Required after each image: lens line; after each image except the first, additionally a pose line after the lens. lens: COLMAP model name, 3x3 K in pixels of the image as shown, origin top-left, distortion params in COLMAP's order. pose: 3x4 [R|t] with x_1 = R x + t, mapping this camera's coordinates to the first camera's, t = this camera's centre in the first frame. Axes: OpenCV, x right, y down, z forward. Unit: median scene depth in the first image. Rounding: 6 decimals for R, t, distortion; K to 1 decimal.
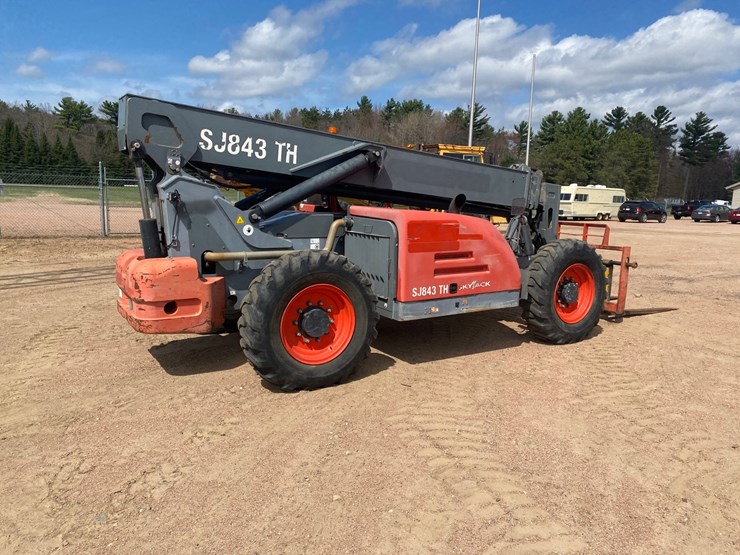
lens RADIAL K [[567.2, 0, 367.3], [0, 567.2, 279.5], [0, 0, 1]] dist [0.039131, -0.037322]
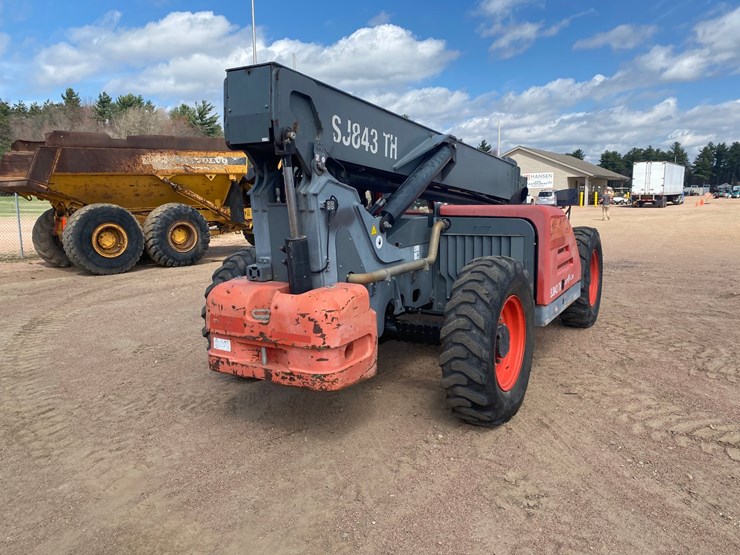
lens RADIAL K [[572.2, 0, 370.0], [0, 572.2, 277.5], [0, 0, 1]] dist [0.021036, -0.008280]
pose [[0.890588, -0.109581, 0.441412, -0.556154], [0.110959, 0.993564, 0.022783, -0.053632], [-0.441067, 0.028689, 0.897015, 0.264689]]
